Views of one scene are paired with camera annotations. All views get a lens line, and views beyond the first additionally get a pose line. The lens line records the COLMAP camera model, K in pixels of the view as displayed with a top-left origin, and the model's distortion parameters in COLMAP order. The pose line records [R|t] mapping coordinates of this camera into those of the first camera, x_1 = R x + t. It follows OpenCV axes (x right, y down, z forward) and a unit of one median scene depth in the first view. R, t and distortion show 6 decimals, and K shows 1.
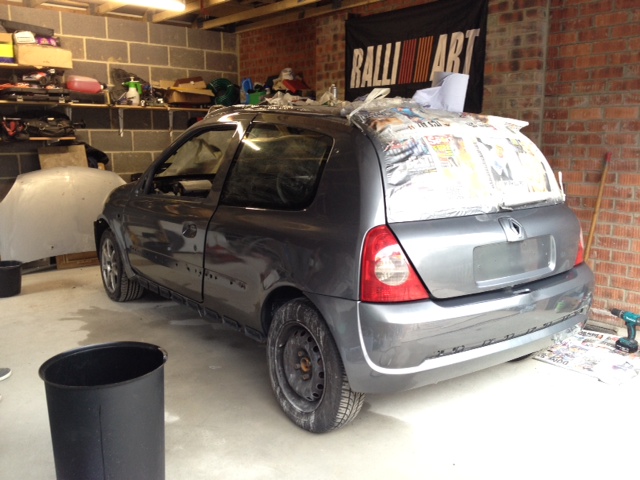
lens RADIAL K [[601.3, 0, 320.0], [0, 601.3, 240.0], [0, 0, 1]] dist [0.113474, -0.224471]
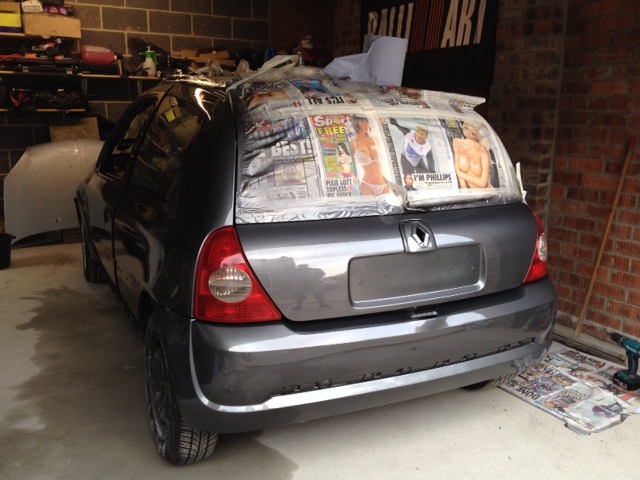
lens RADIAL K [[601.3, 0, 320.0], [0, 601.3, 240.0], [0, 0, 1]] dist [0.113474, -0.224471]
pose [[0.983508, 0.048876, -0.174133, 0.203103], [-0.041271, 0.998040, 0.047037, -0.027500], [0.176091, -0.039075, 0.983598, 0.126775]]
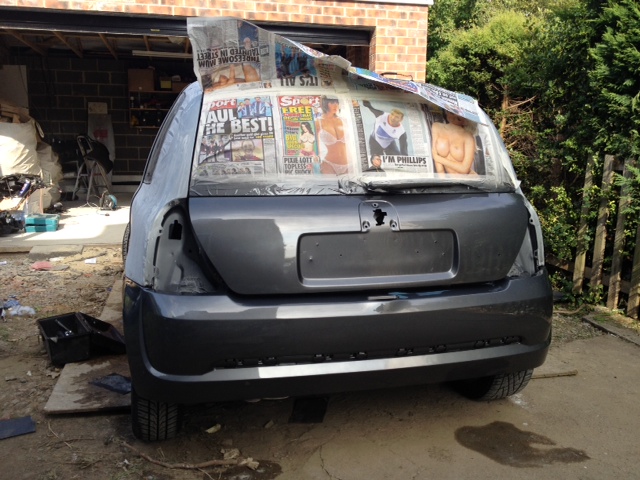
lens RADIAL K [[601.3, 0, 320.0], [0, 601.3, 240.0], [0, 0, 1]] dist [0.113474, -0.224471]
pose [[0.935417, 0.061891, -0.348088, 0.316436], [-0.070194, 0.997470, -0.011280, 0.015412], [0.346509, 0.034986, 0.937394, 0.164250]]
